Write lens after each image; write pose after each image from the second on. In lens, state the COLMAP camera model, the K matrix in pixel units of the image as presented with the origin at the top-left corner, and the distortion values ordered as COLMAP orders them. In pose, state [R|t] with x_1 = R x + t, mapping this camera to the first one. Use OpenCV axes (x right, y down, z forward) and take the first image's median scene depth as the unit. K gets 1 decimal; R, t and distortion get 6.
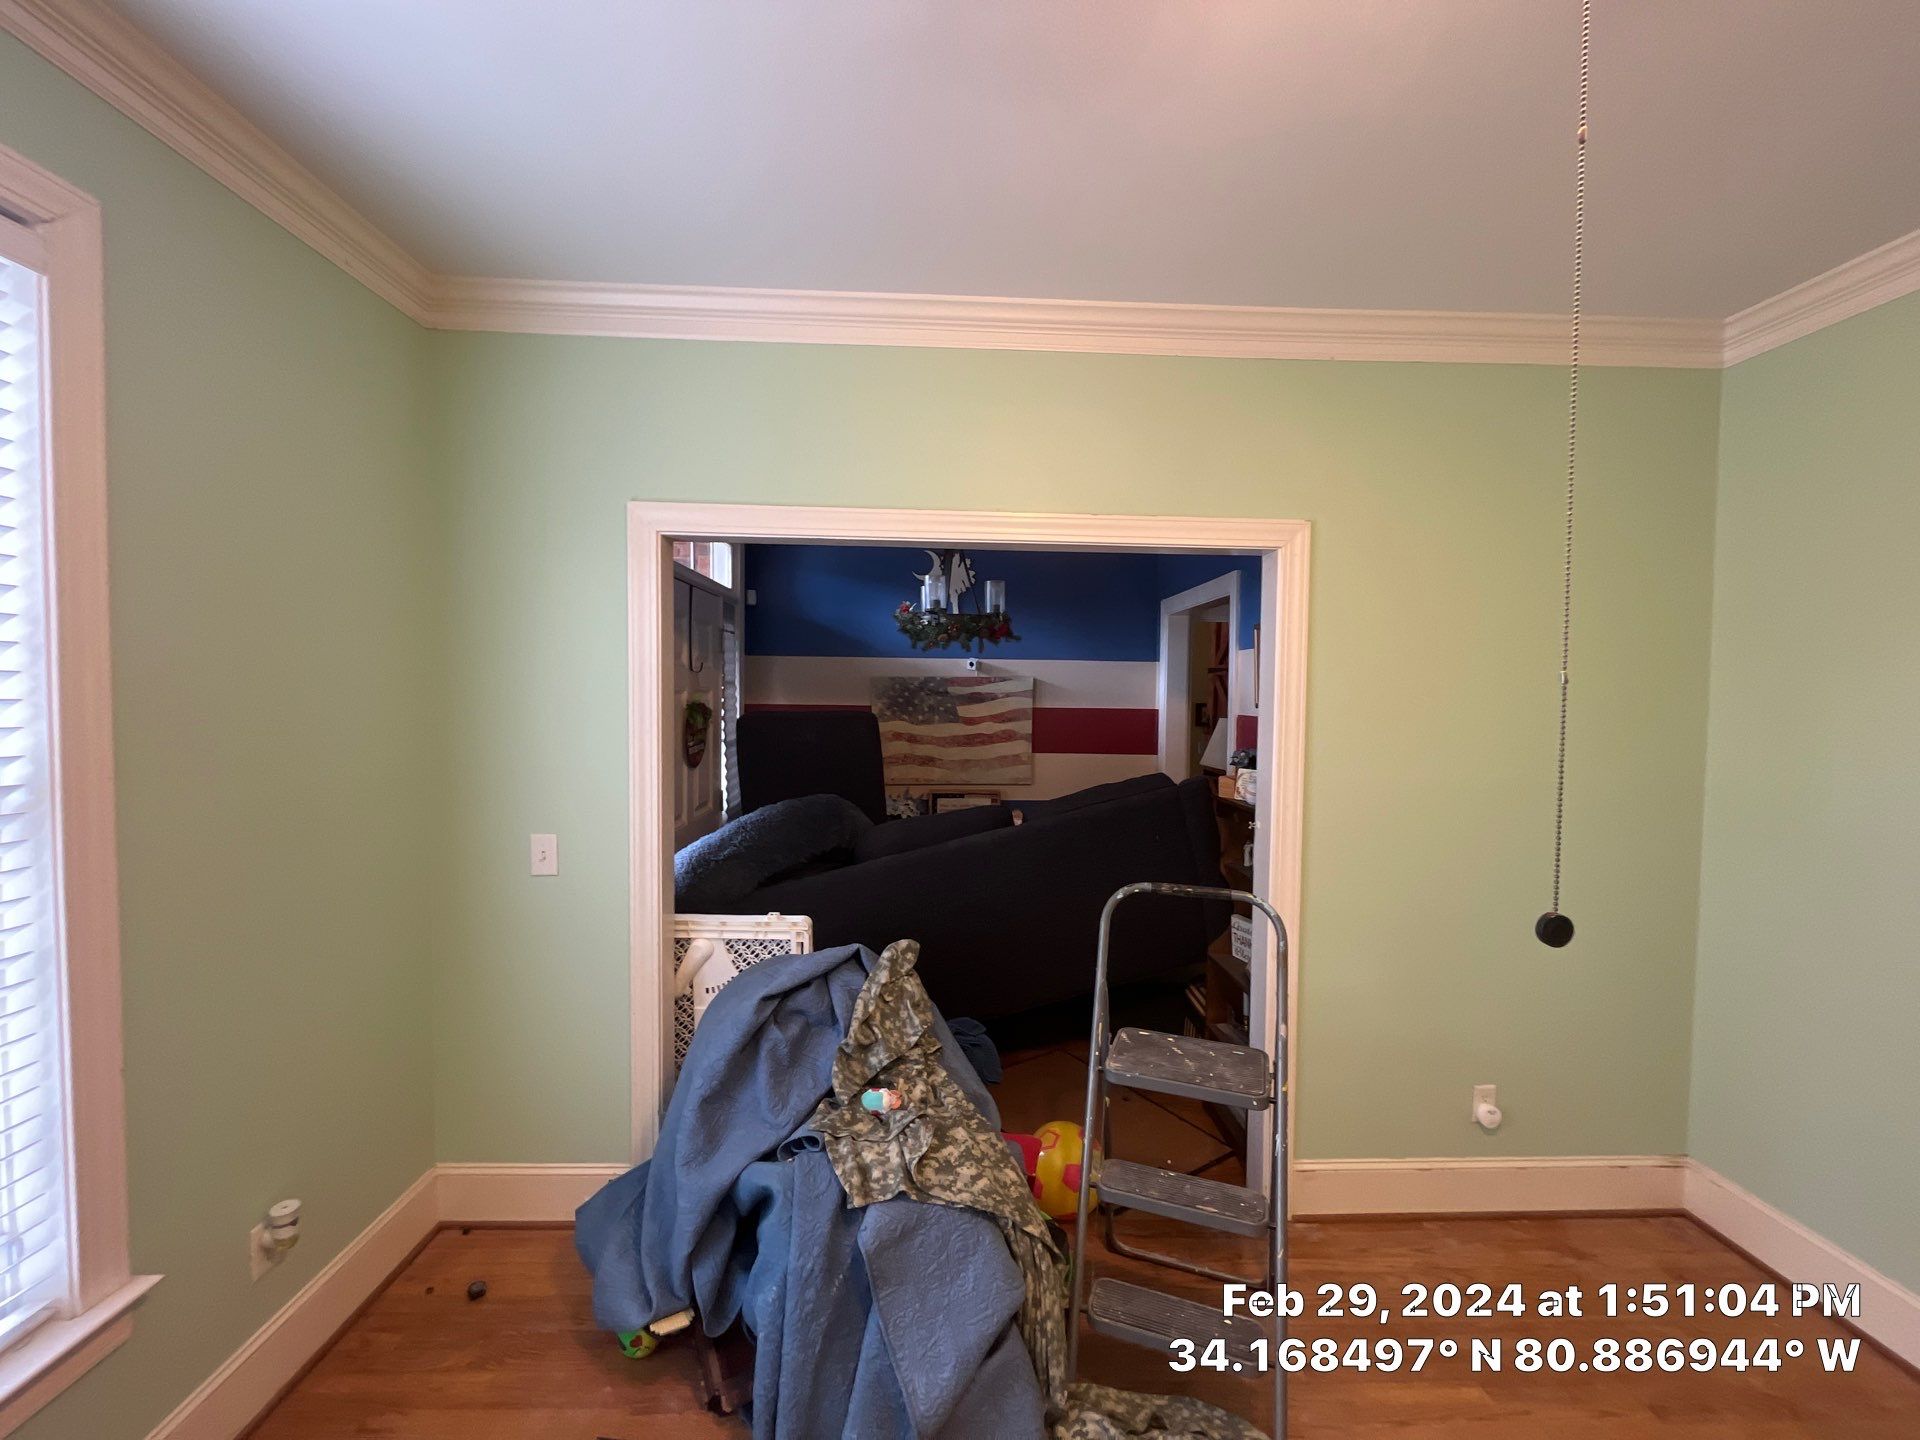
lens RADIAL K [[774.3, 0, 952.6], [0, 774.3, 720.9], [0, 0, 1]] dist [-0.007547, 0.001066]
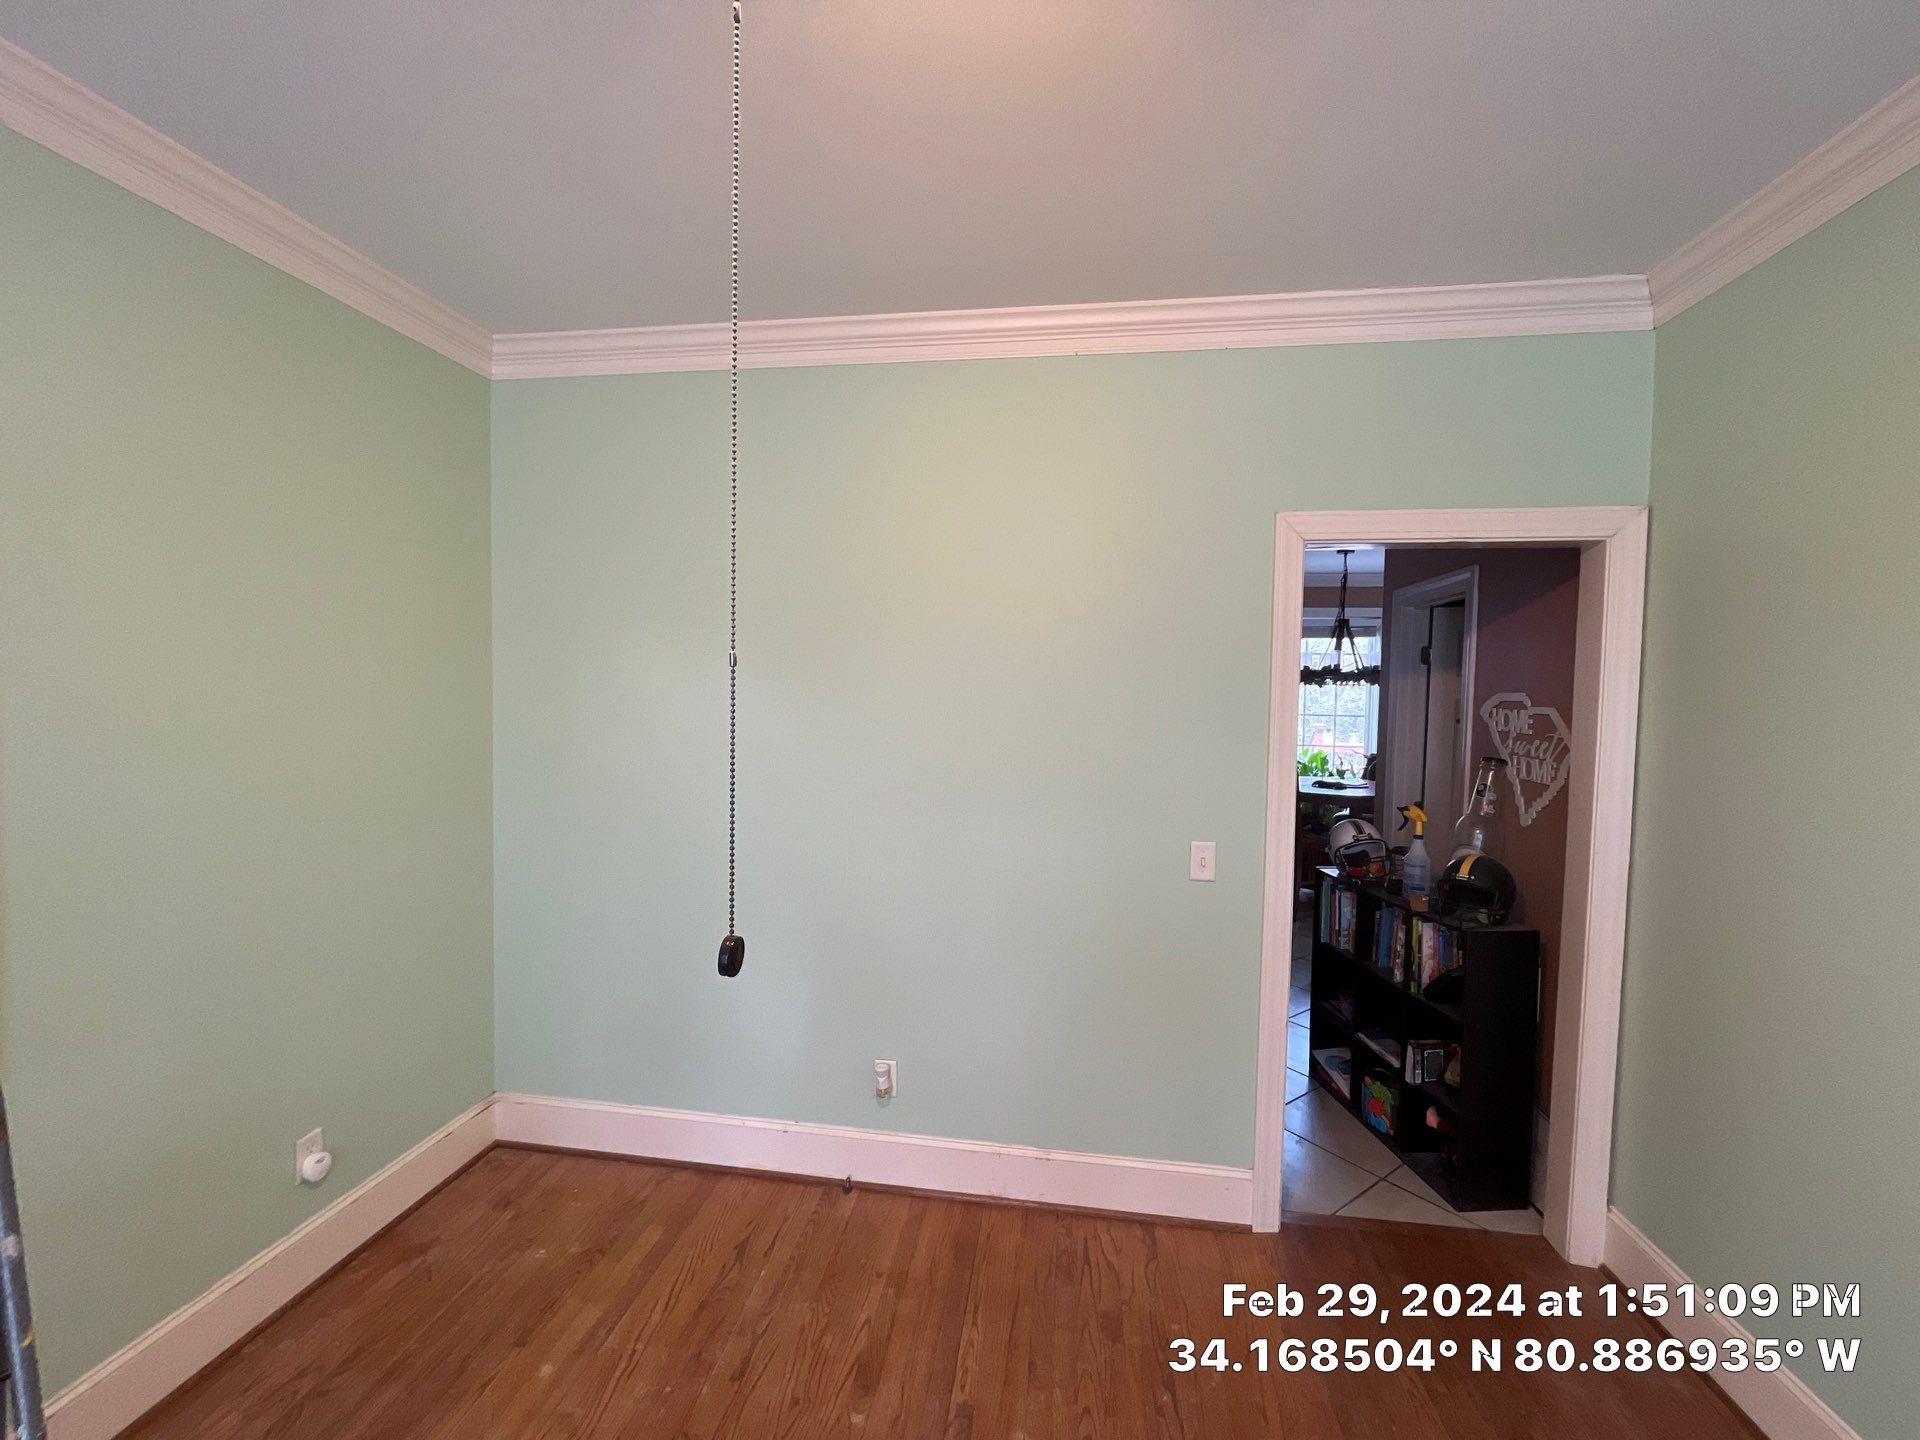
lens RADIAL K [[774.3, 0, 969.6], [0, 774.3, 721.8], [0, 0, 1]] dist [-0.007547, 0.001066]
pose [[0.163056, -0.047682, 0.985464, -0.005509], [0.017821, 0.998811, 0.045379, -0.015183], [-0.986456, 0.010163, 0.163711, 0.481520]]
